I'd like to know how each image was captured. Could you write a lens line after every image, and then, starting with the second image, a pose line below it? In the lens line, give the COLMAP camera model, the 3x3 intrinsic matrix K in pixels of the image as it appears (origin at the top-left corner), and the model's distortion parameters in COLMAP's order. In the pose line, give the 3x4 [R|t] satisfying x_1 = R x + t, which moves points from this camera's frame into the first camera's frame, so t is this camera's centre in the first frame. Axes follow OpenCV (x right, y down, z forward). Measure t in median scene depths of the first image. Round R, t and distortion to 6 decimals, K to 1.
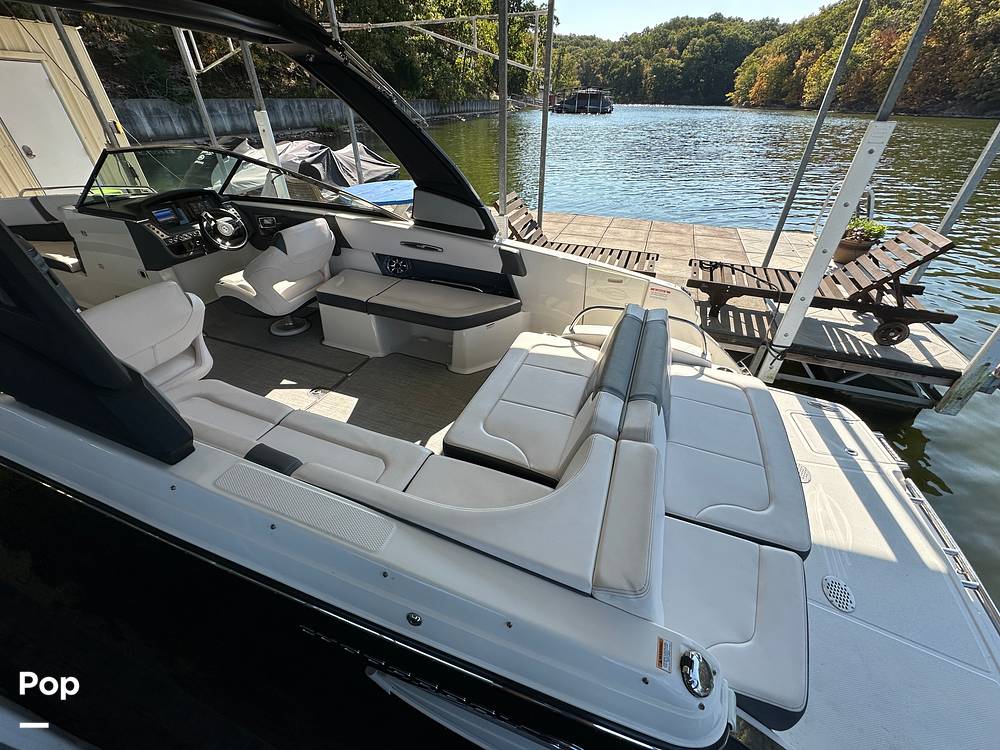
lens RADIAL K [[397.7, 0, 499.2], [0, 397.7, 375.8], [0, 0, 1]] dist [-0.004027, 0.000646]
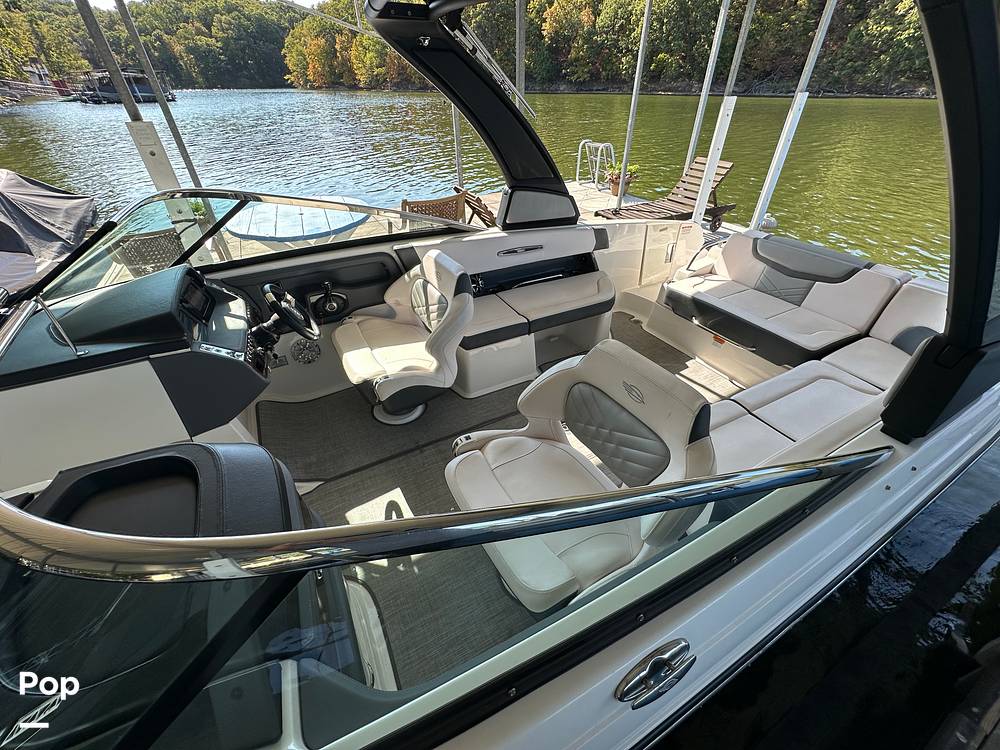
lens RADIAL K [[397.7, 0, 499.2], [0, 397.7, 375.8], [0, 0, 1]] dist [-0.004027, 0.000646]
pose [[0.655015, -0.458634, 0.600508, -0.923393], [0.440898, 0.877393, 0.189185, -0.266026], [-0.613648, 0.140844, 0.776917, 0.353543]]
